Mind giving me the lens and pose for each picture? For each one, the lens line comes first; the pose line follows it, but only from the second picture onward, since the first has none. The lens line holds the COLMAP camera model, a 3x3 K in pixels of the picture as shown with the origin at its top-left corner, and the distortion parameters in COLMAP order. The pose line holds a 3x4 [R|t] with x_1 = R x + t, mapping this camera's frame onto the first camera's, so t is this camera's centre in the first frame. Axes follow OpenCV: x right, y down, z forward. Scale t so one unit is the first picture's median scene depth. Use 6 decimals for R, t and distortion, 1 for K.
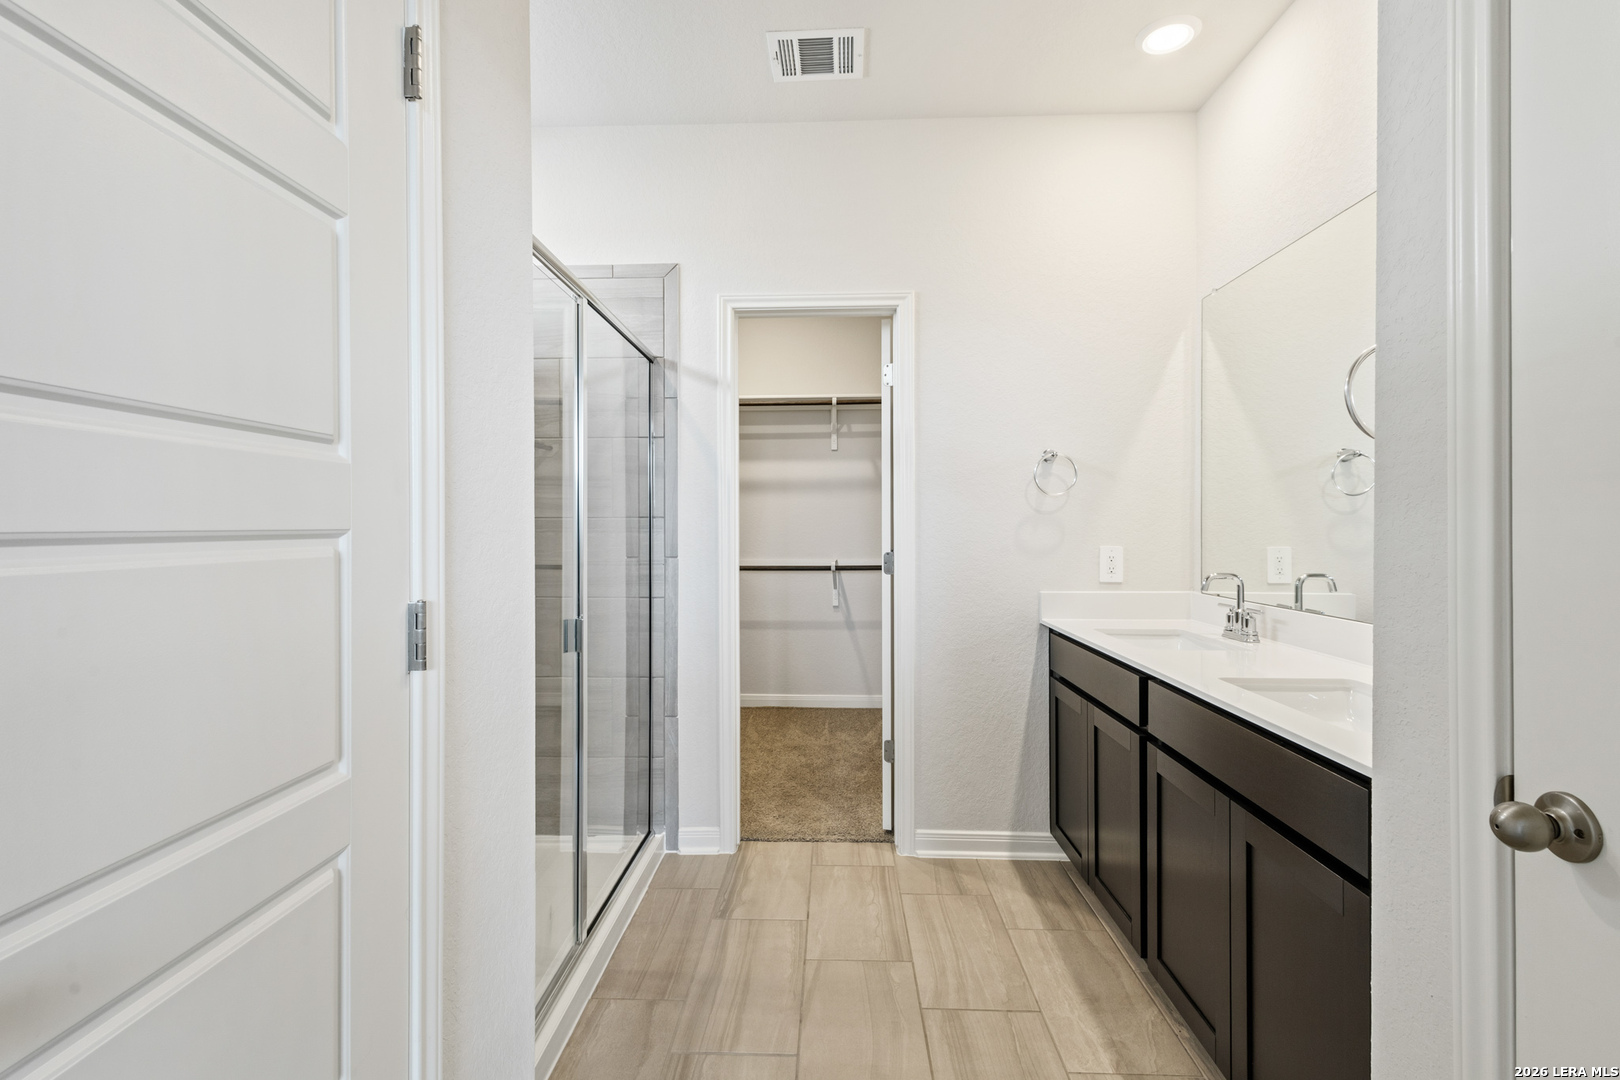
lens RADIAL K [[744.2, 0, 808.5], [0, 744.2, 532.4], [0, 0, 1]] dist [0.010168, 0.000202]
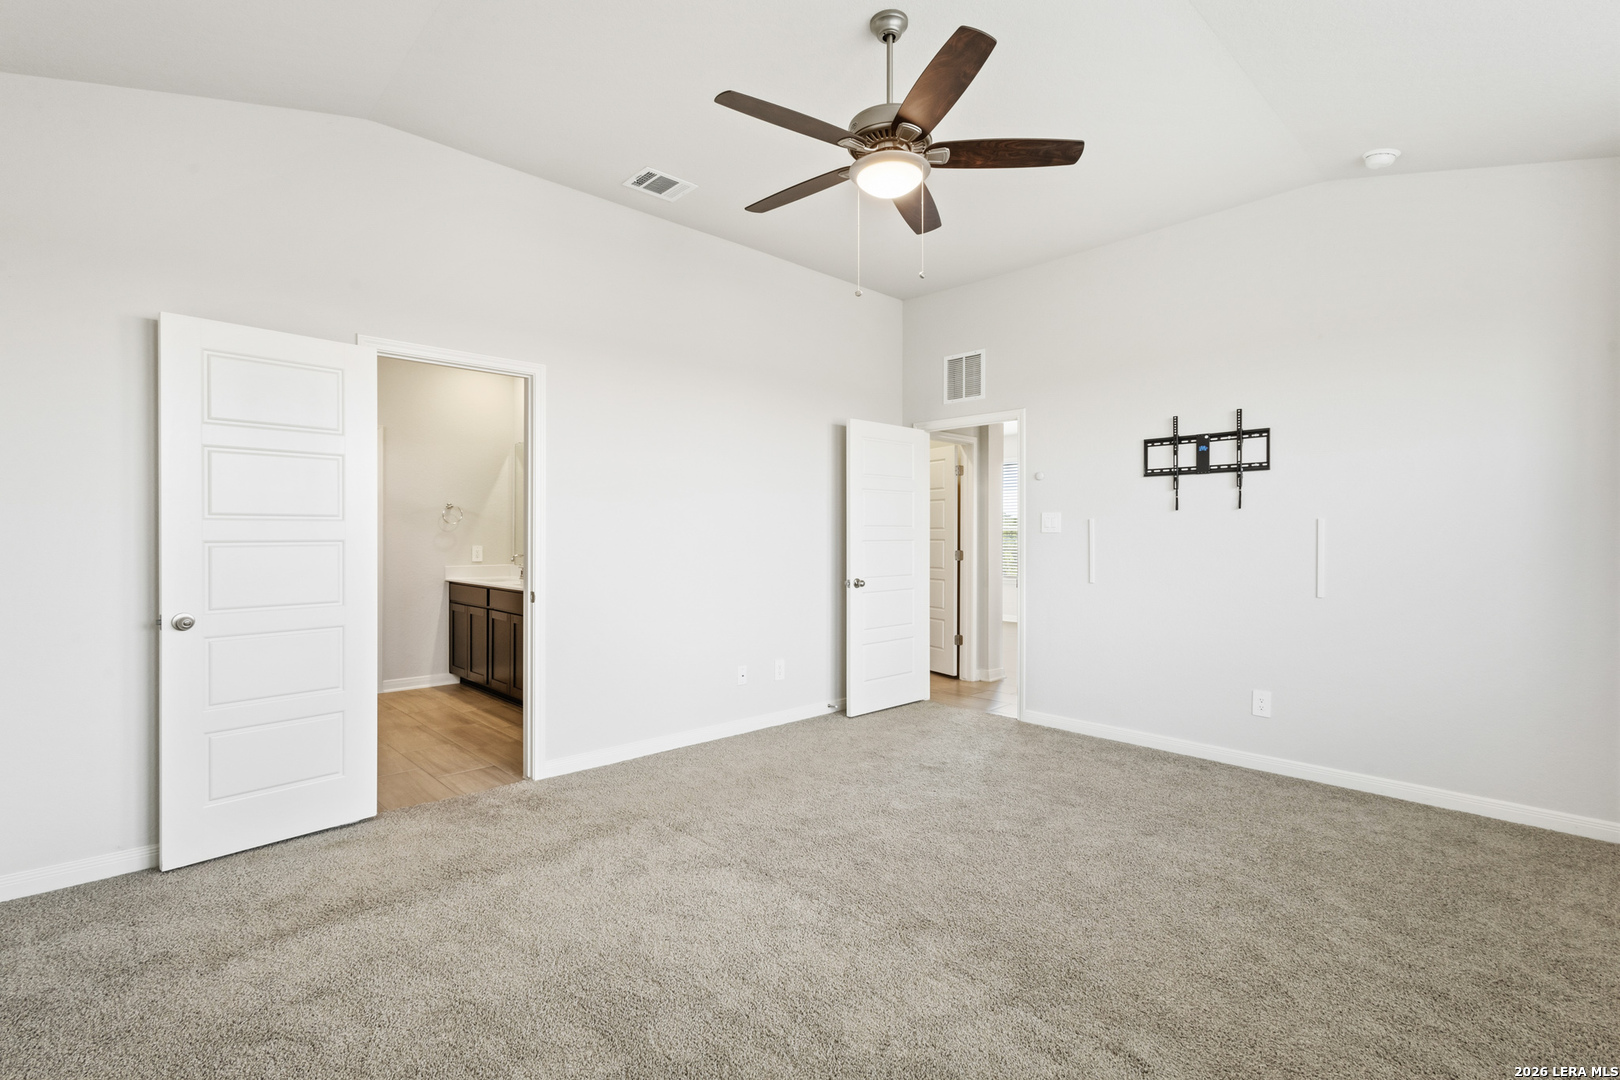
lens RADIAL K [[744.2, 0, 812.2], [0, 744.2, 538.5], [0, 0, 1]] dist [0.010168, 0.000202]
pose [[0.689339, 0.004526, 0.724425, -0.591073], [-0.003355, 0.999990, -0.003056, -0.001482], [-0.724431, -0.000324, 0.689347, -1.438238]]
